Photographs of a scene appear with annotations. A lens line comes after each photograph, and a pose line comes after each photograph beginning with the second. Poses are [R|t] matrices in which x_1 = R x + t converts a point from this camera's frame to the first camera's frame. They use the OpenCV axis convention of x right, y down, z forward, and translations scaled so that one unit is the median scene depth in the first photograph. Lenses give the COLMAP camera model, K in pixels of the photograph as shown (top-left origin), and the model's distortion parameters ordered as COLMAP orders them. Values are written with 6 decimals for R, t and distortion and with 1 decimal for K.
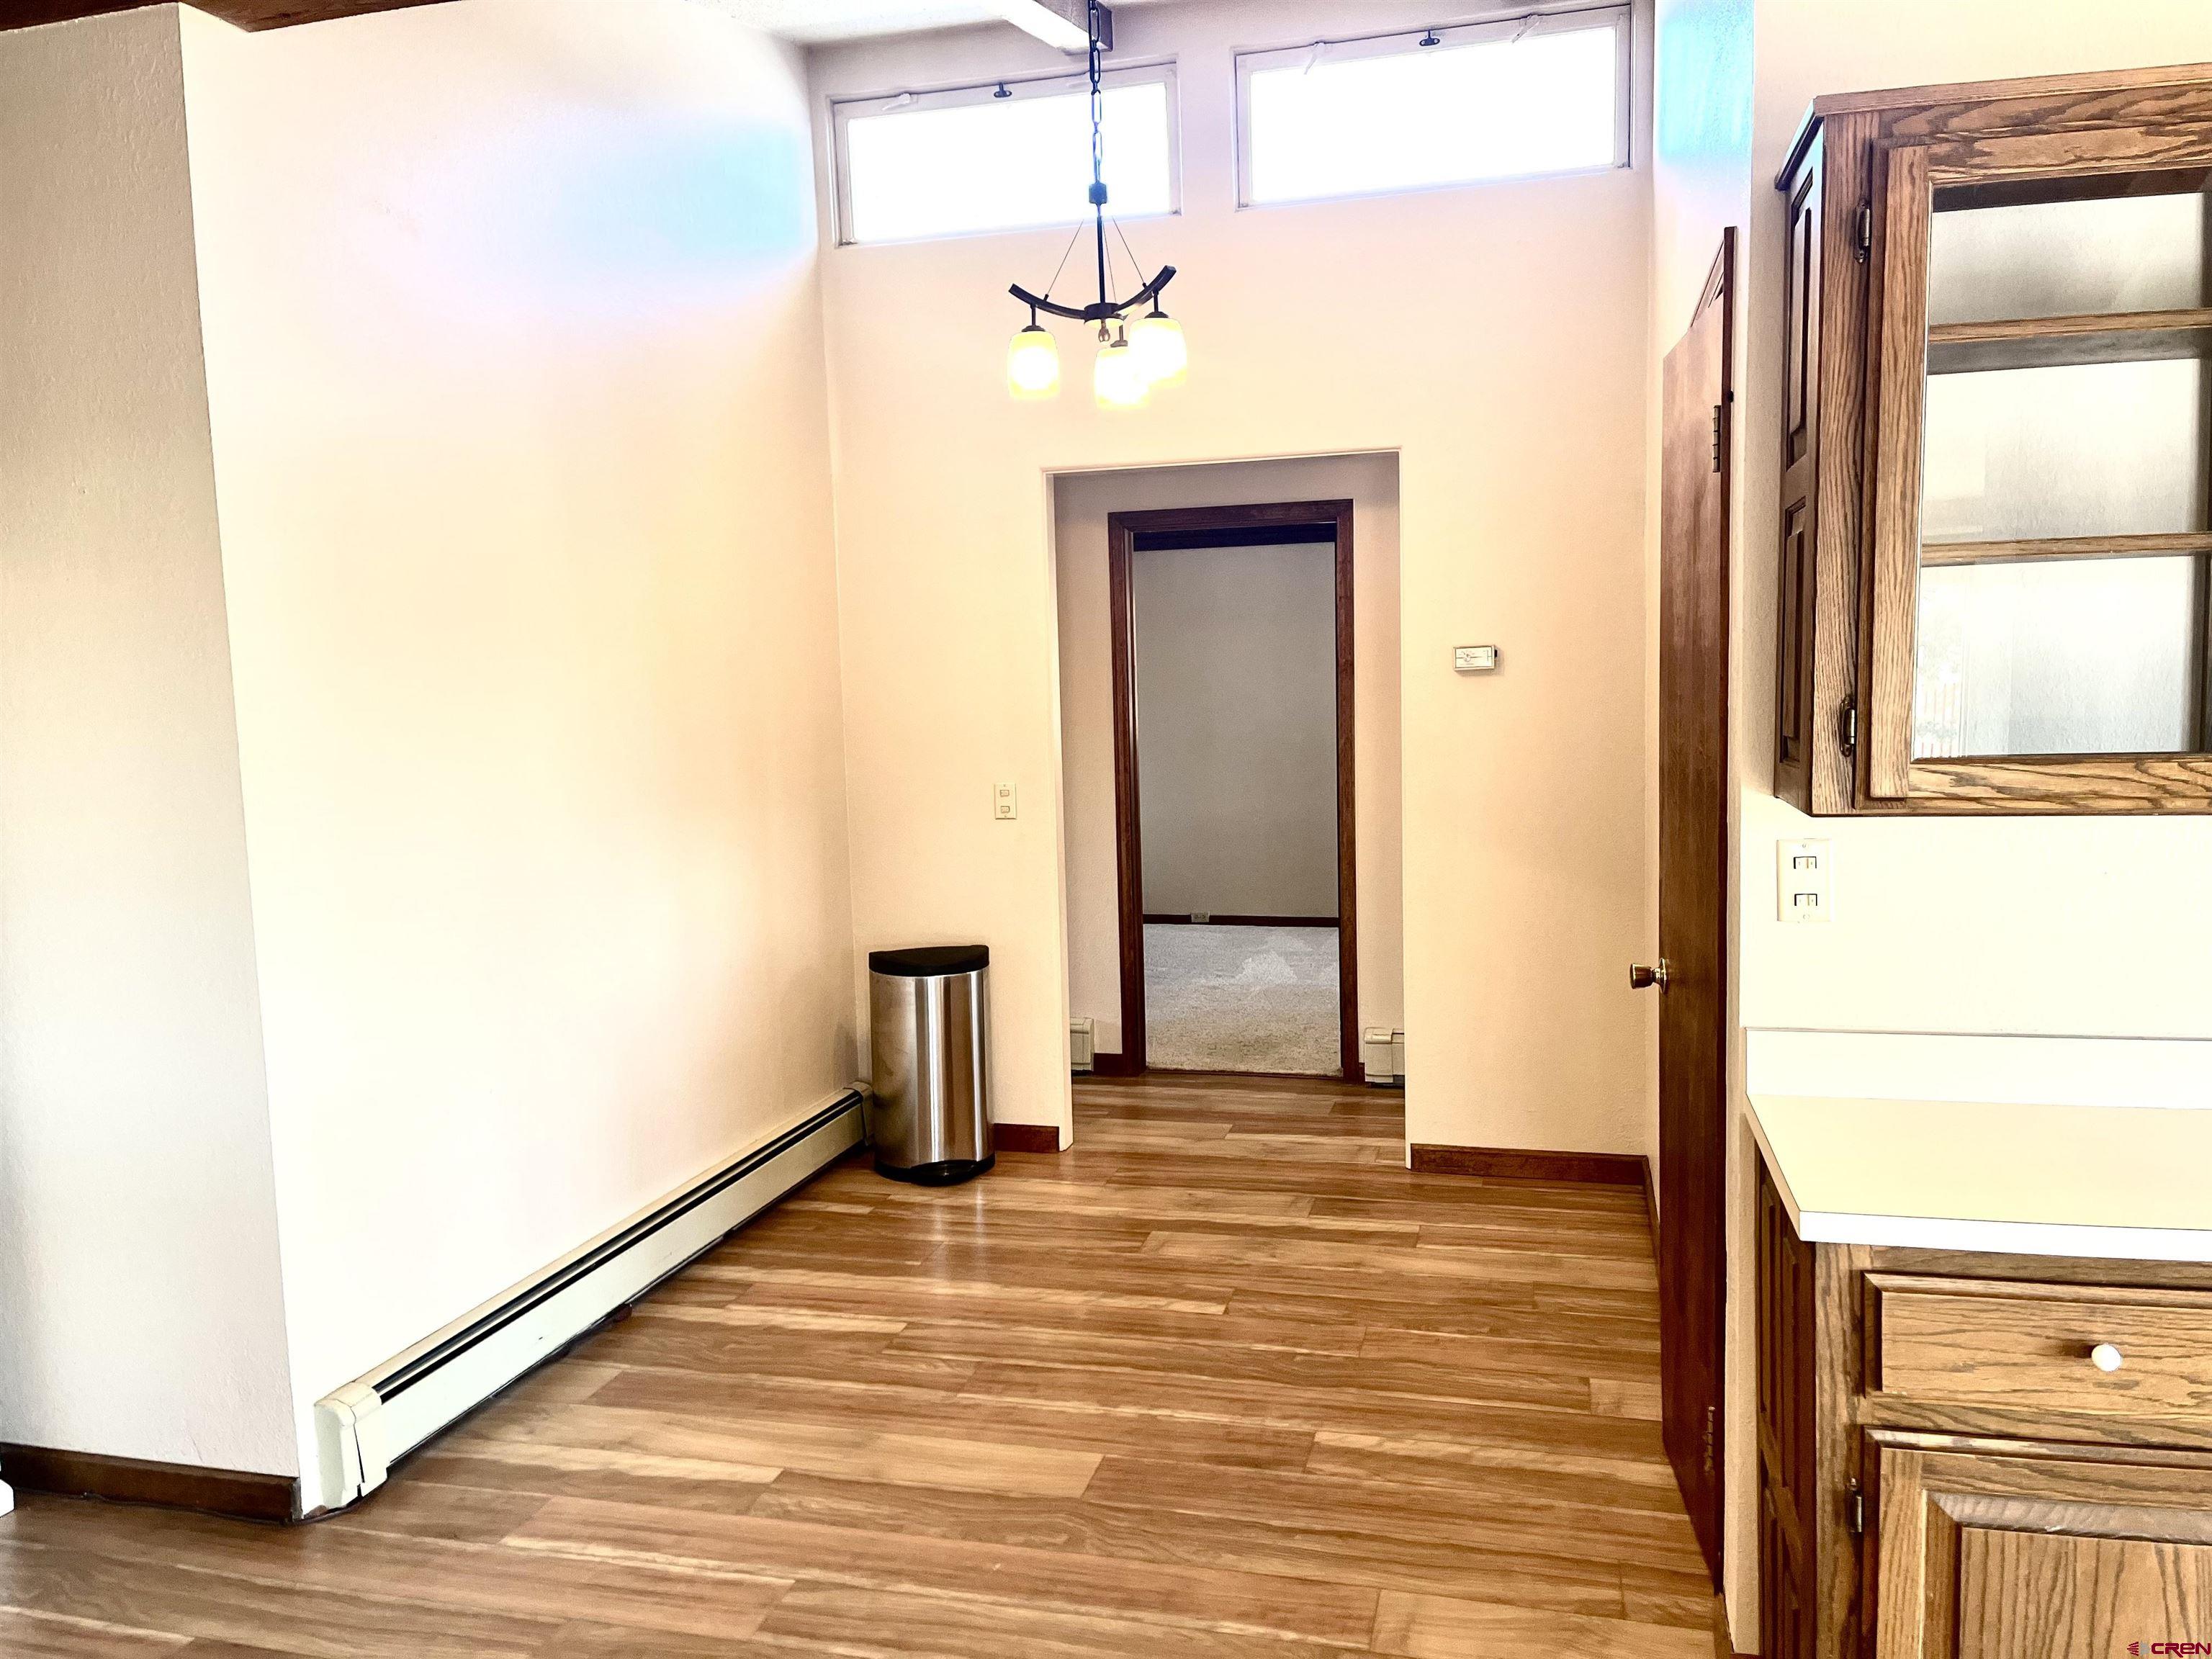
lens RADIAL K [[1668.0, 0, 1114.4], [0, 1668.0, 840.9], [0, 0, 1]] dist [0.057555, -0.073595]
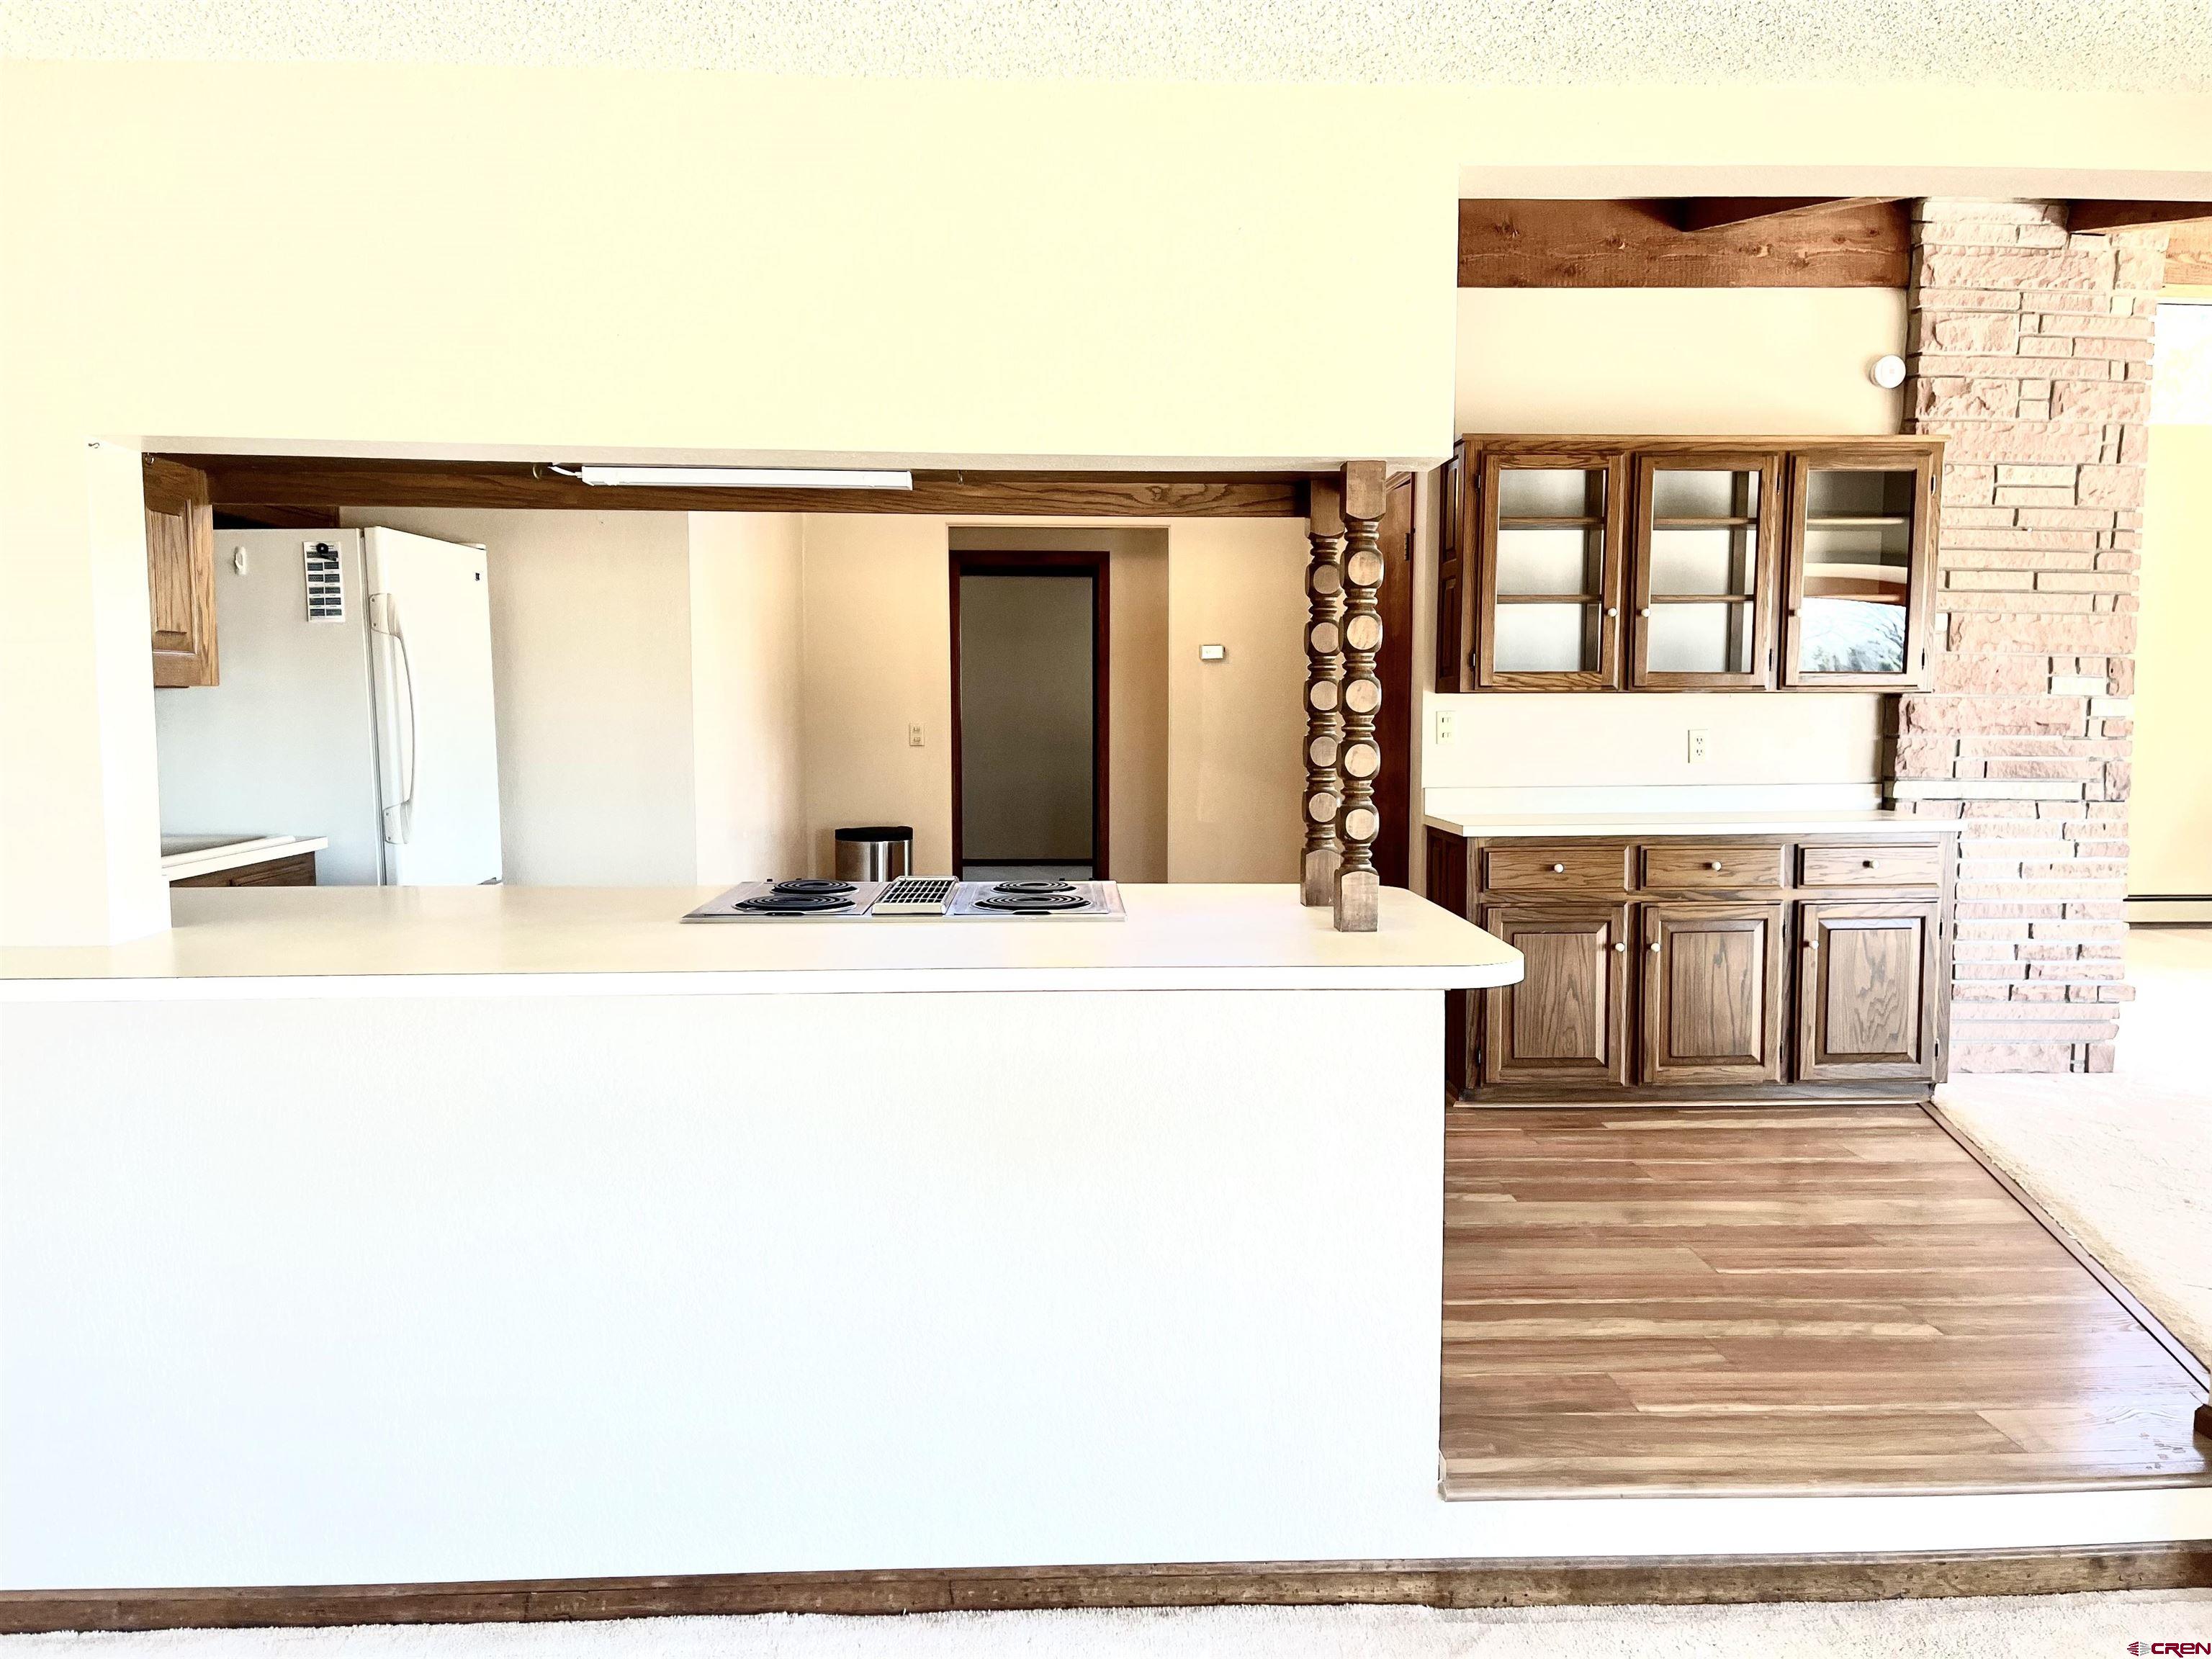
lens RADIAL K [[1668.0, 0, 1098.9], [0, 1668.0, 826.9], [0, 0, 1]] dist [0.057555, -0.073595]
pose [[0.956716, 0.005801, 0.290964, -0.939225], [0.002157, 0.999633, -0.027022, 0.277169], [-0.291014, 0.026480, 0.956352, -1.425952]]
